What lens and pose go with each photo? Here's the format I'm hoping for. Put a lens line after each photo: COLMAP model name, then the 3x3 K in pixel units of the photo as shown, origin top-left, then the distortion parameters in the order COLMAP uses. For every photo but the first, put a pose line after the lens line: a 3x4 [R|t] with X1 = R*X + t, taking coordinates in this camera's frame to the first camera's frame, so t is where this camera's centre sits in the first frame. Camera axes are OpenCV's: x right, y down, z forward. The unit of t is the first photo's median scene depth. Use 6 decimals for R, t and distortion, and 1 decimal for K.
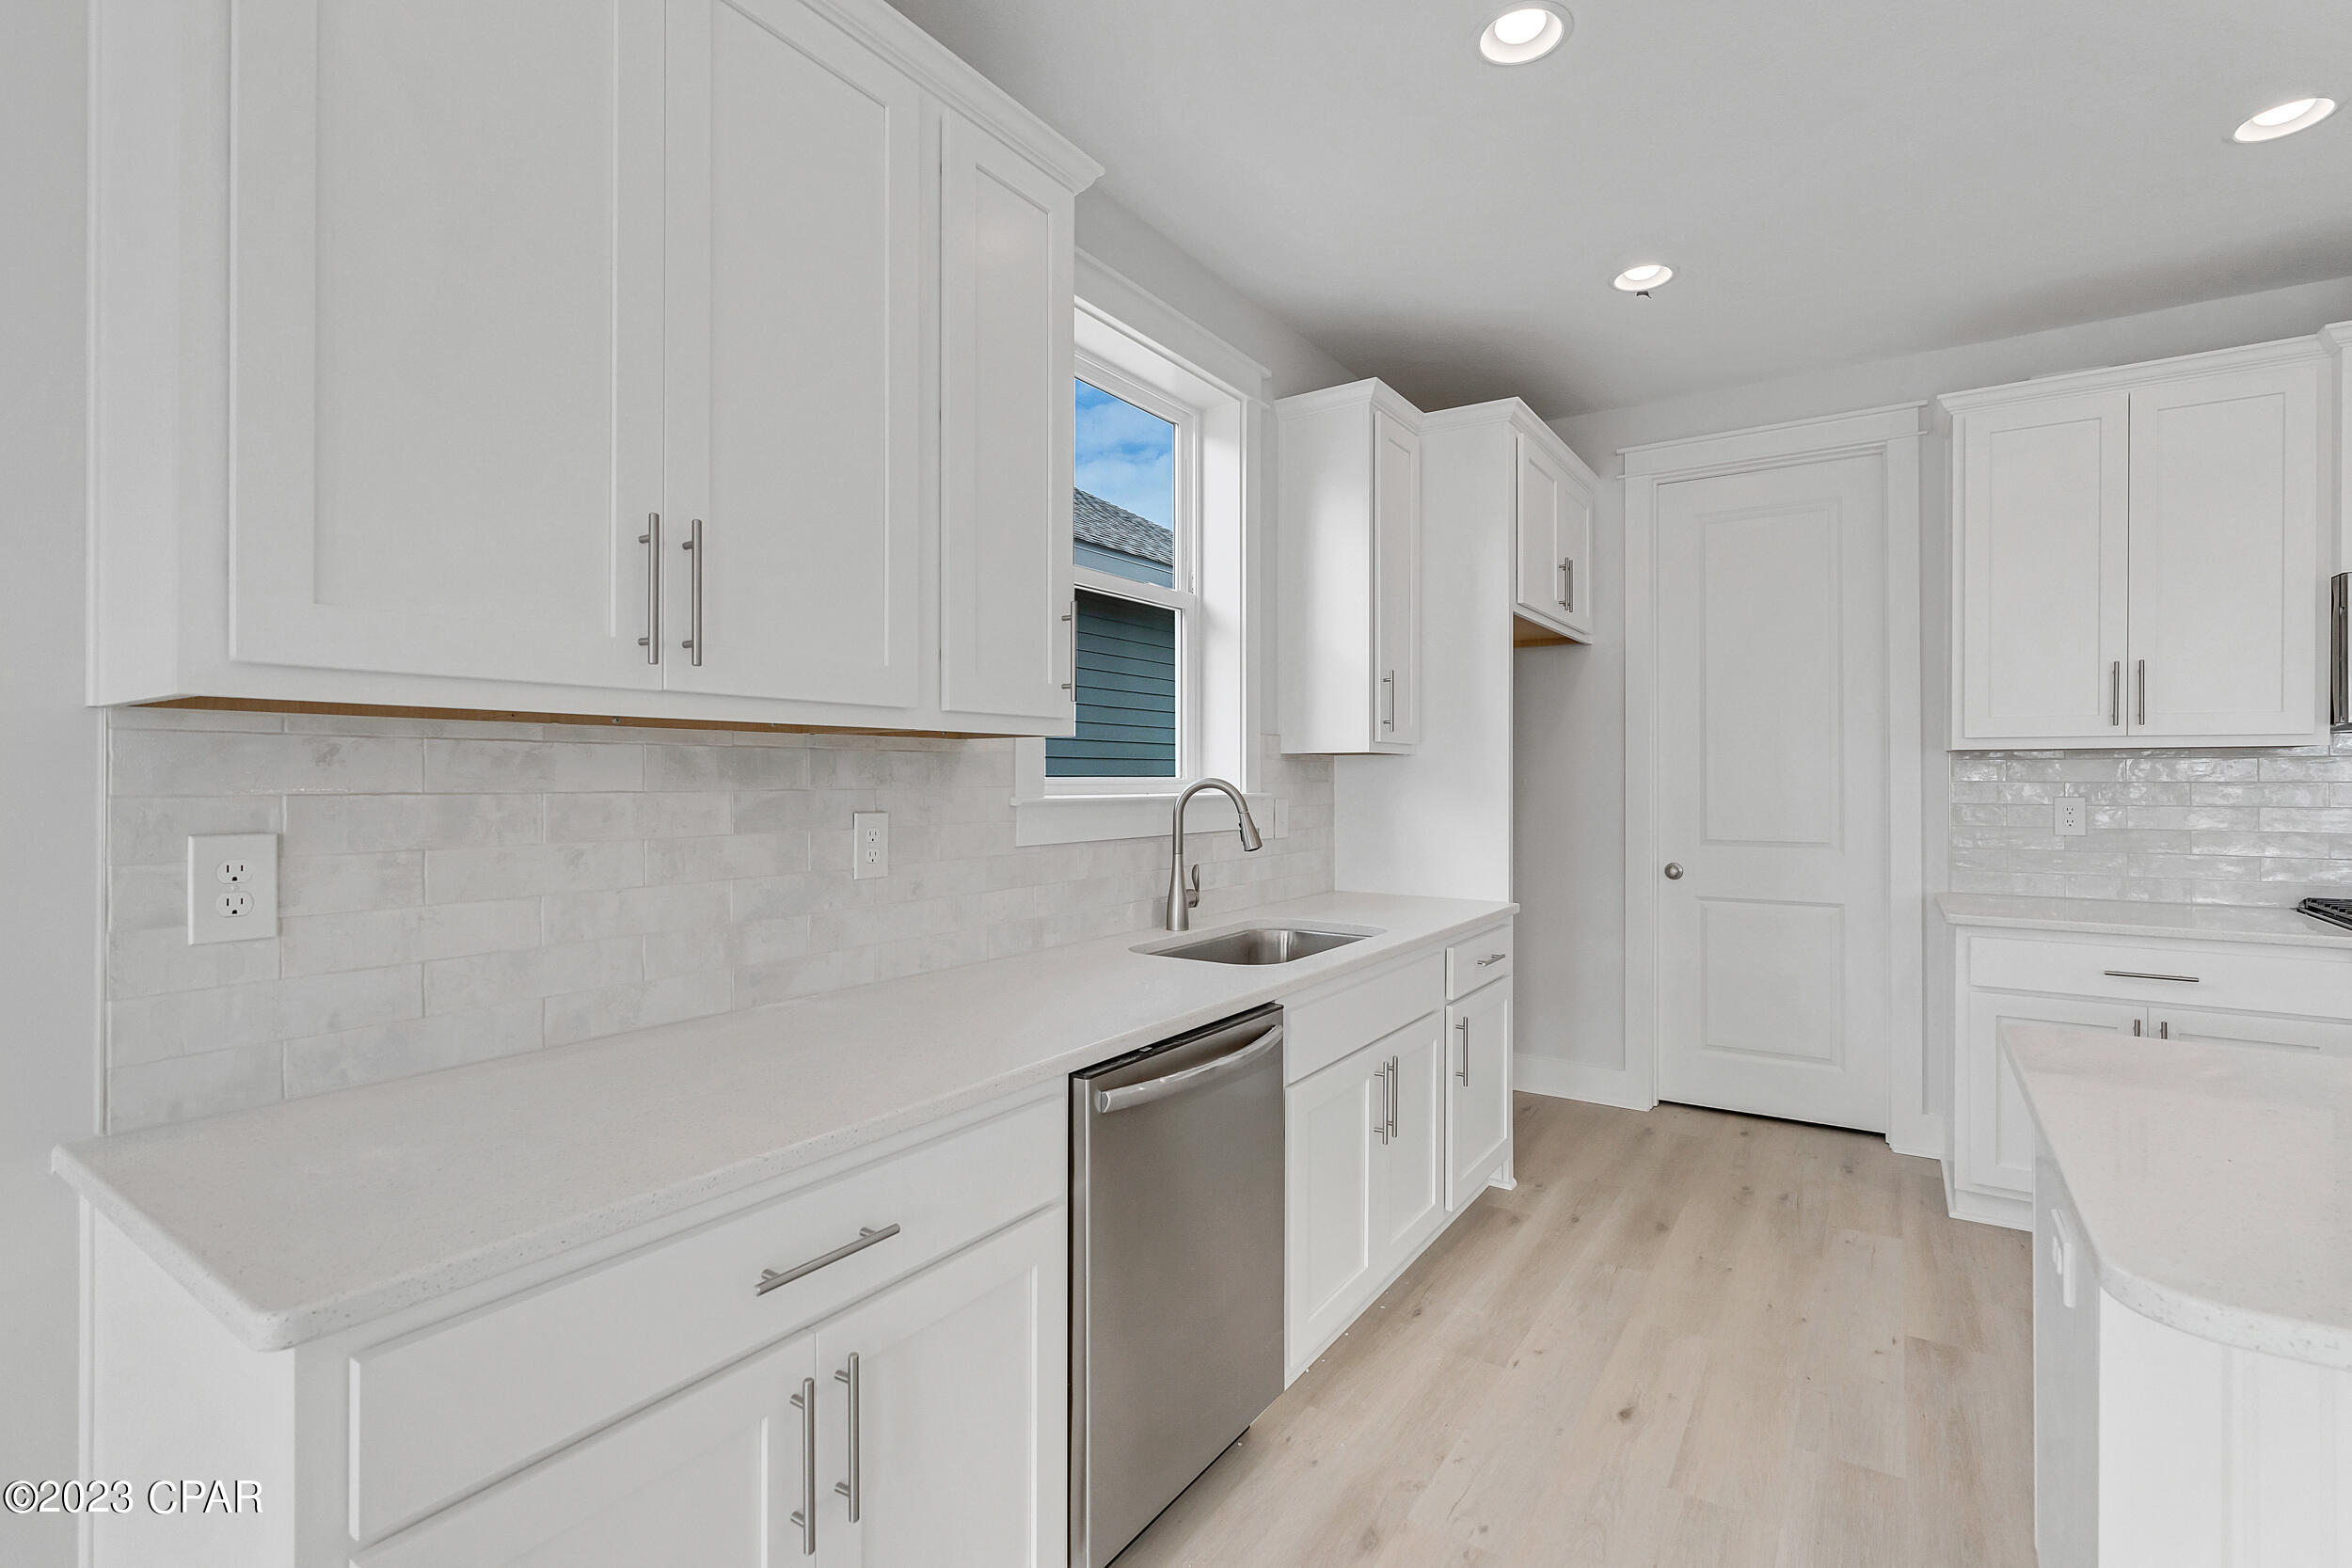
lens RADIAL K [[1067.3, 0, 1187.9], [0, 1067.3, 771.5], [0, 0, 1]] dist [-0.011913, 0.003387]
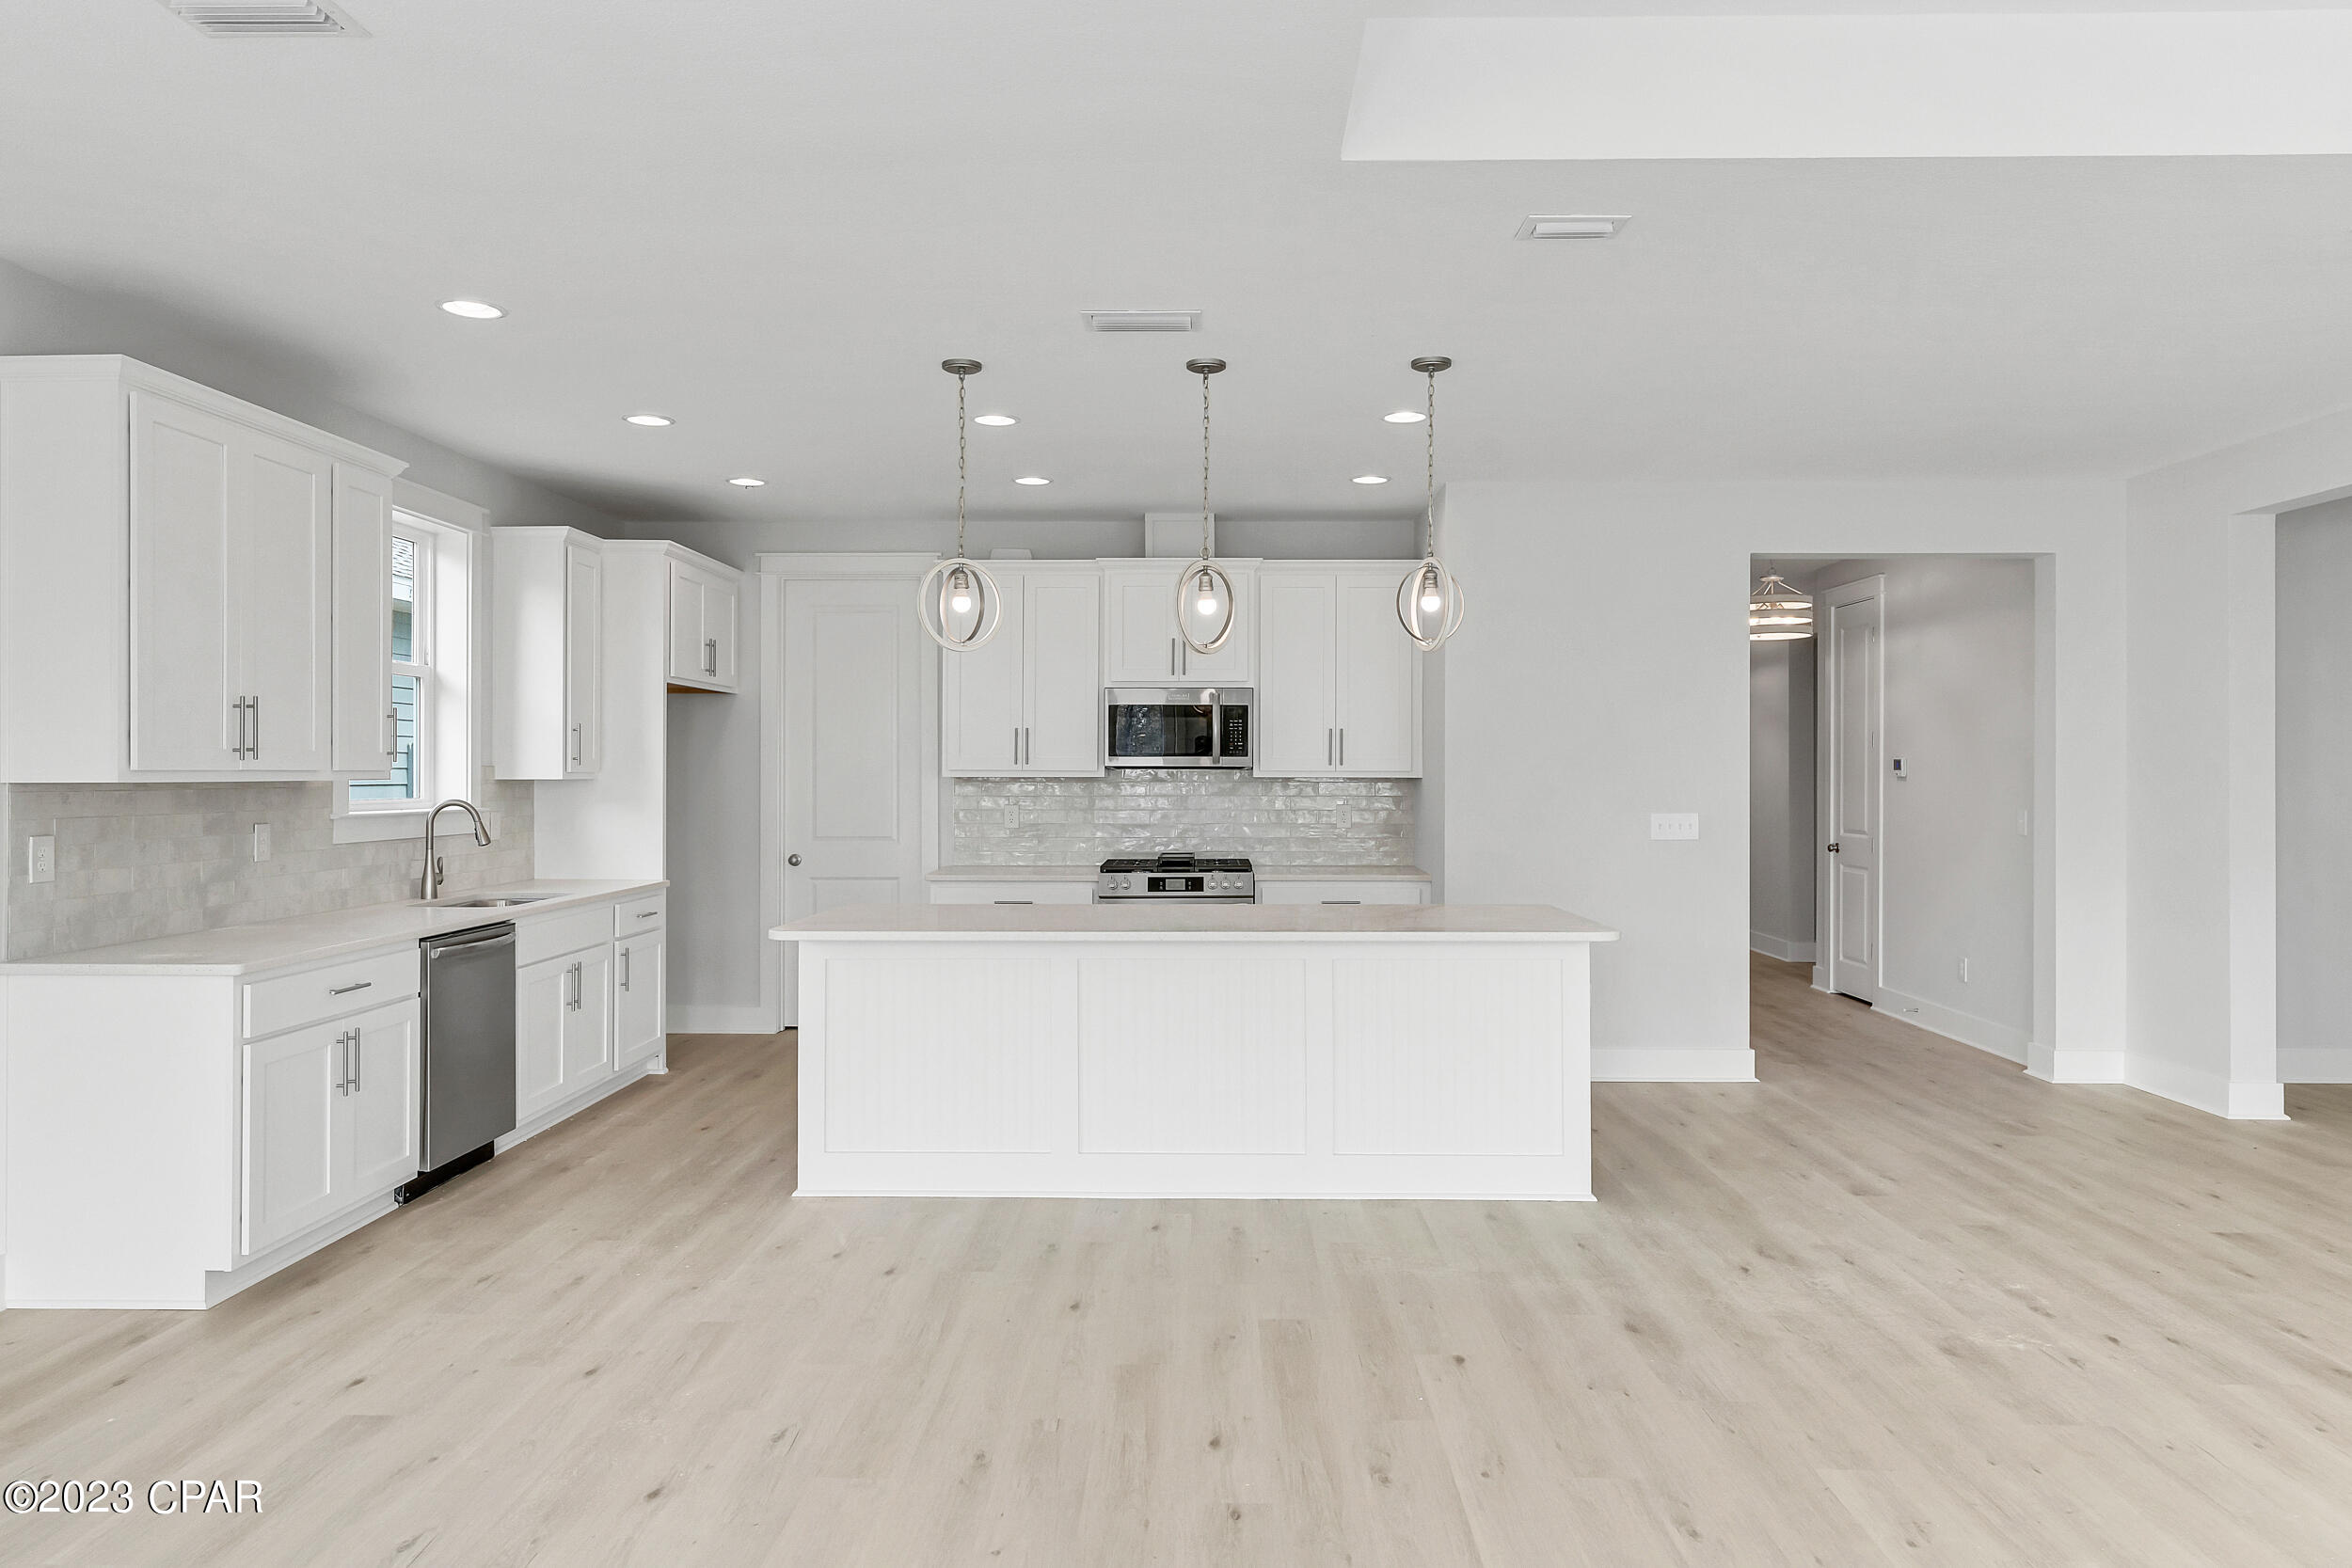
lens RADIAL K [[1500.4, 0, 1171.9], [0, 1500.4, 769.8], [0, 0, 1]] dist [0.008373, -0.002264]
pose [[0.846613, 0.002104, 0.532205, -0.243224], [-0.003406, 0.999993, 0.001464, -0.041148], [-0.532199, -0.003052, 0.846614, -1.319933]]
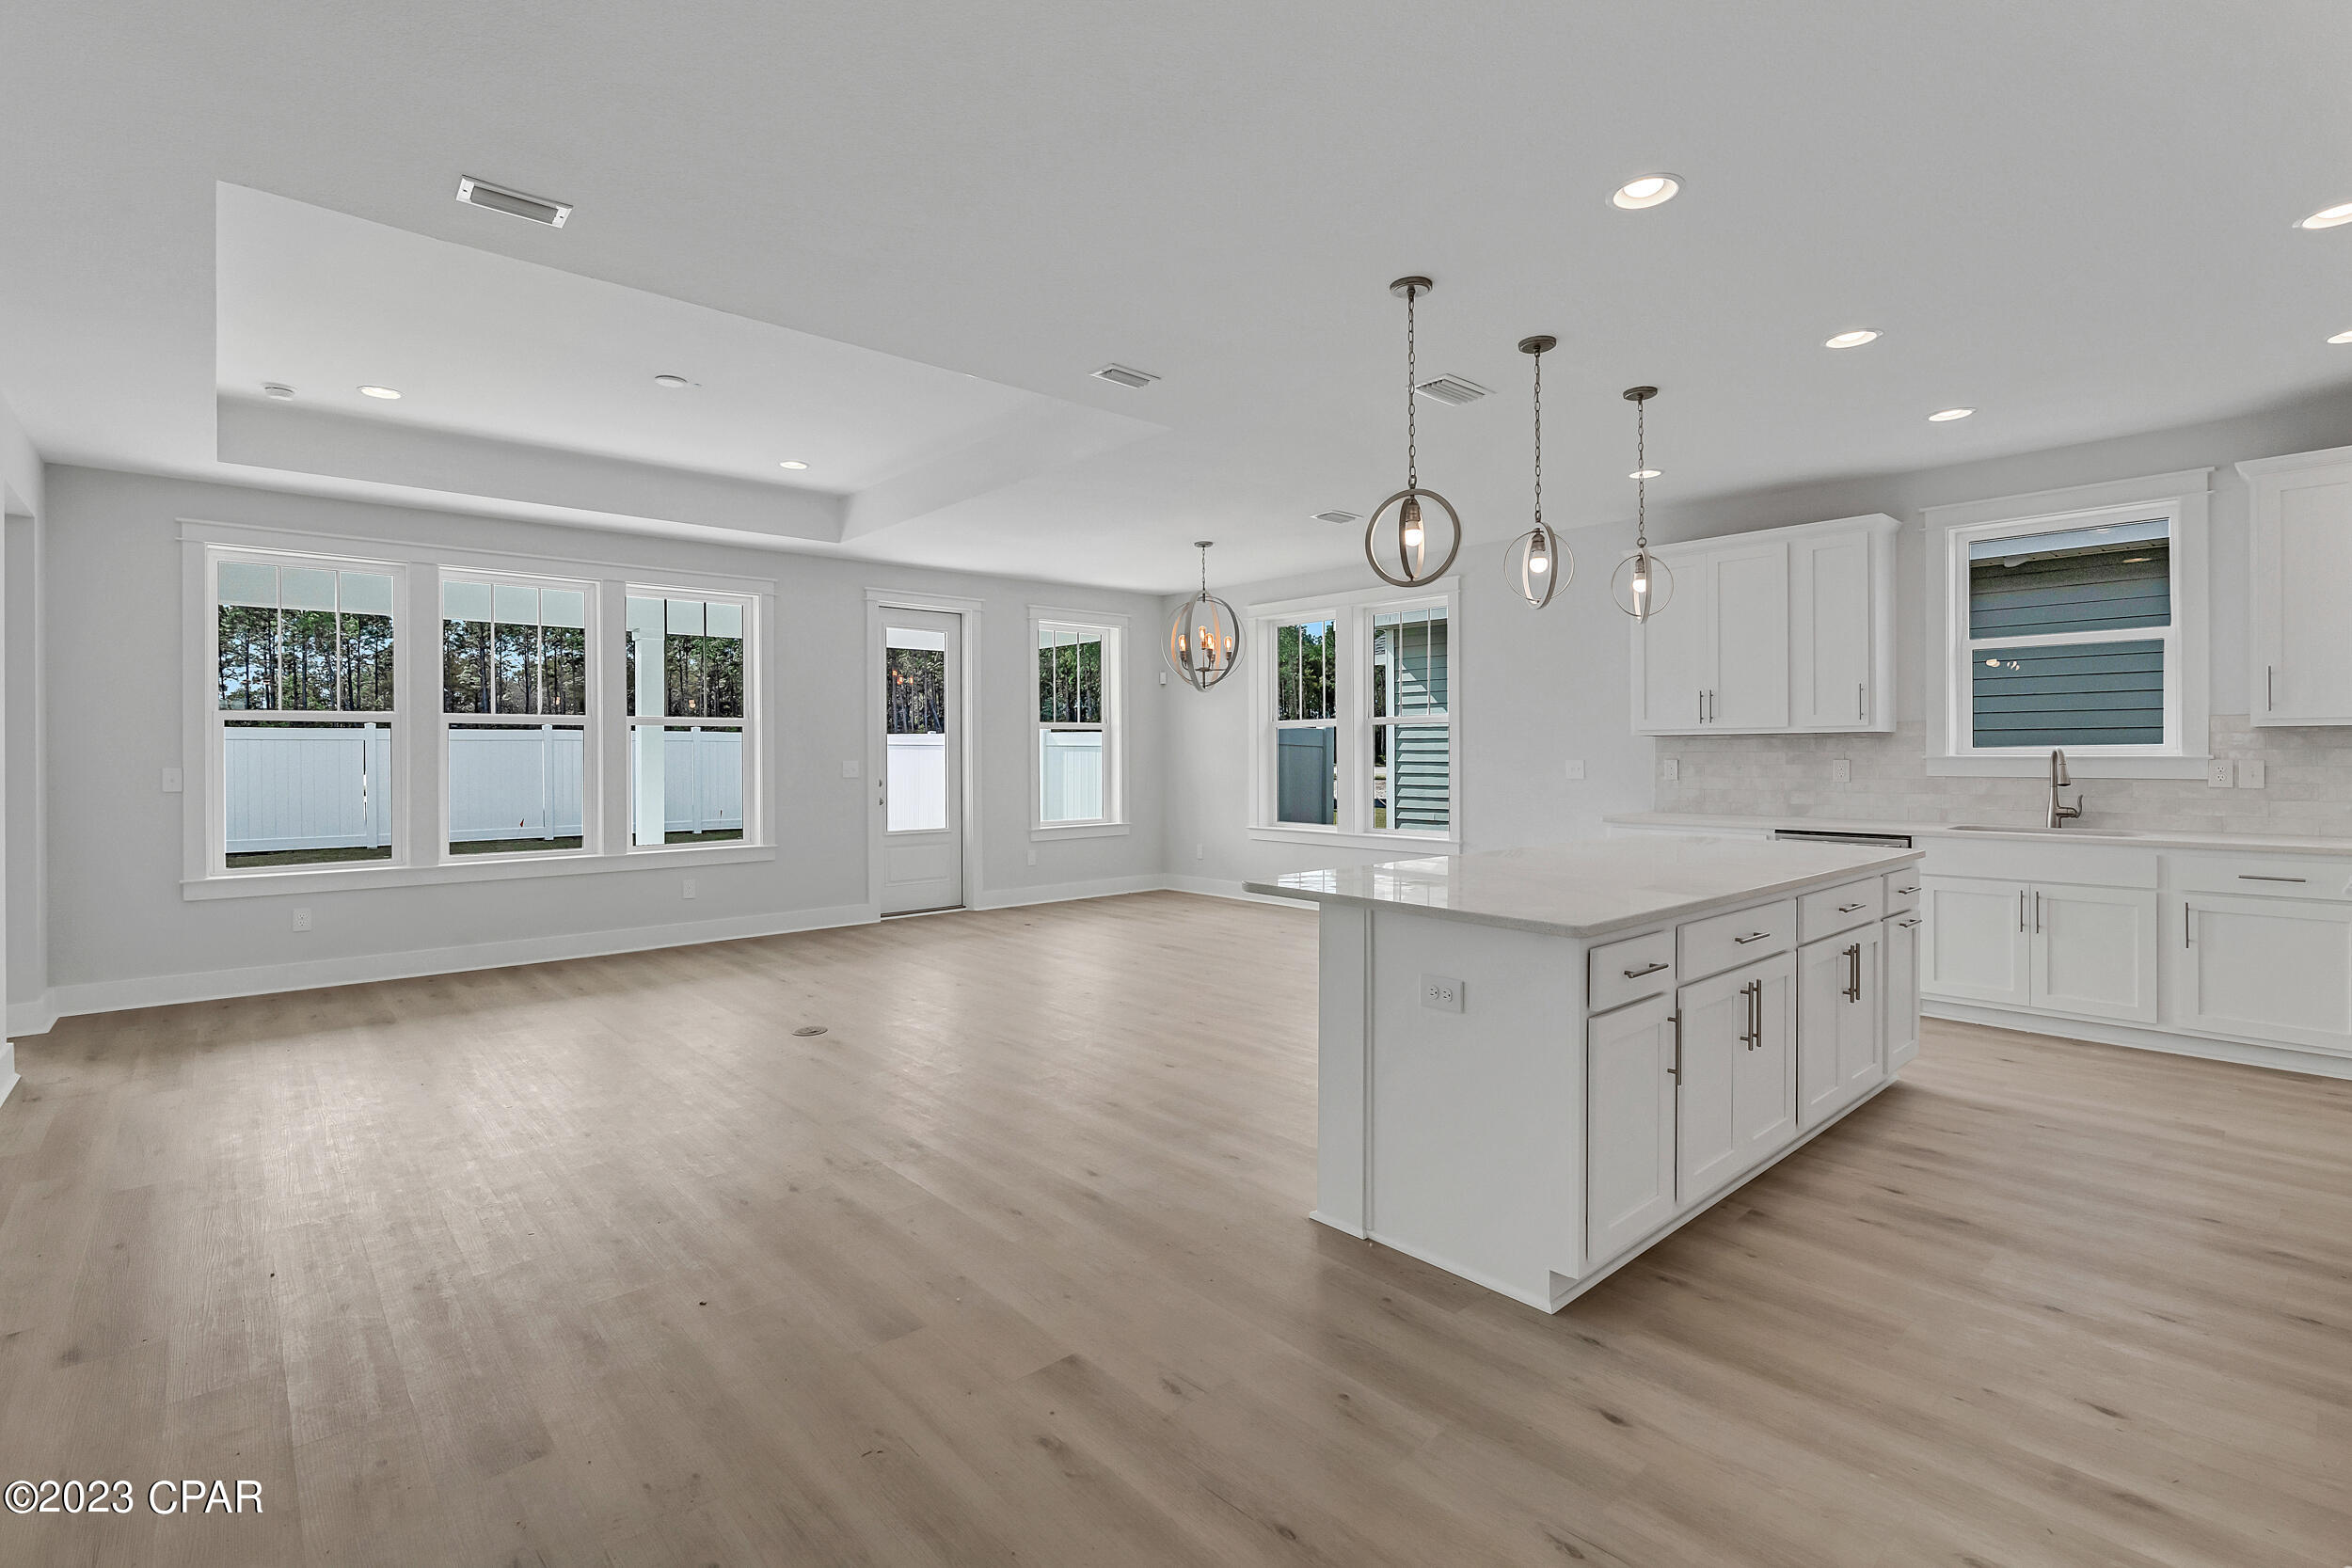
lens RADIAL K [[1067.3, 0, 1179.8], [0, 1067.3, 760.6], [0, 0, 1]] dist [-0.011913, 0.003387]
pose [[-0.251480, 0.007807, -0.967831, 2.062842], [0.009663, 0.999938, 0.005555, 0.005257], [0.967814, -0.007955, -0.251540, -0.010755]]
